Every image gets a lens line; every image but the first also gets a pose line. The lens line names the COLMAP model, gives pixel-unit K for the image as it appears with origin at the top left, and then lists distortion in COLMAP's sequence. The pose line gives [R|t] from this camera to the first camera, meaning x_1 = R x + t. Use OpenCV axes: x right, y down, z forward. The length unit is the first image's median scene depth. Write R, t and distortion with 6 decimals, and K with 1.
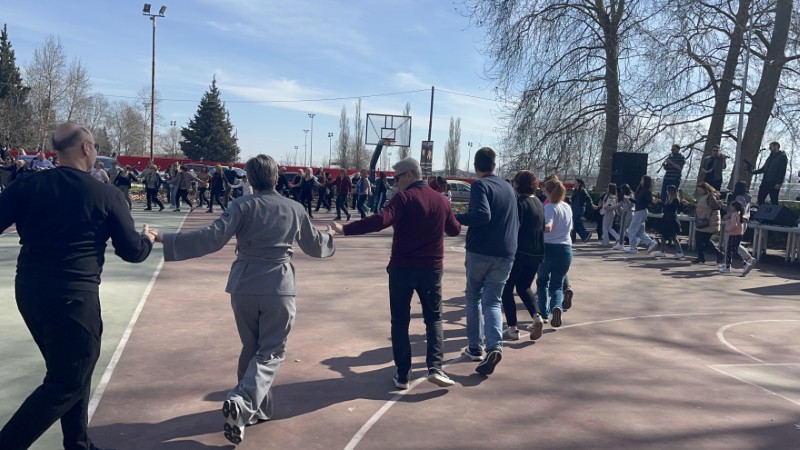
lens RADIAL K [[708.7, 0, 367.9], [0, 708.7, 225.9], [0, 0, 1]] dist [0.025761, -0.057079]
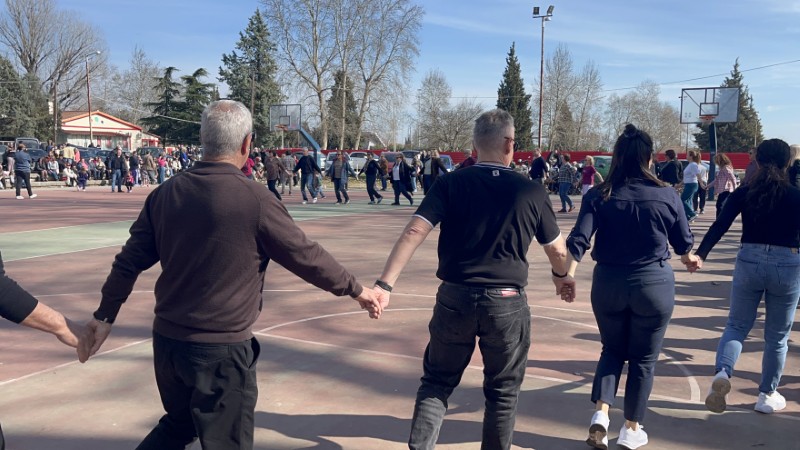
lens RADIAL K [[708.7, 0, 414.0], [0, 708.7, 229.5], [0, 0, 1]] dist [0.025761, -0.057079]
pose [[0.719824, 0.024229, -0.693733, 0.174665], [-0.018747, 0.999705, 0.015464, 0.003592], [0.693903, 0.001874, 0.720066, 0.065348]]
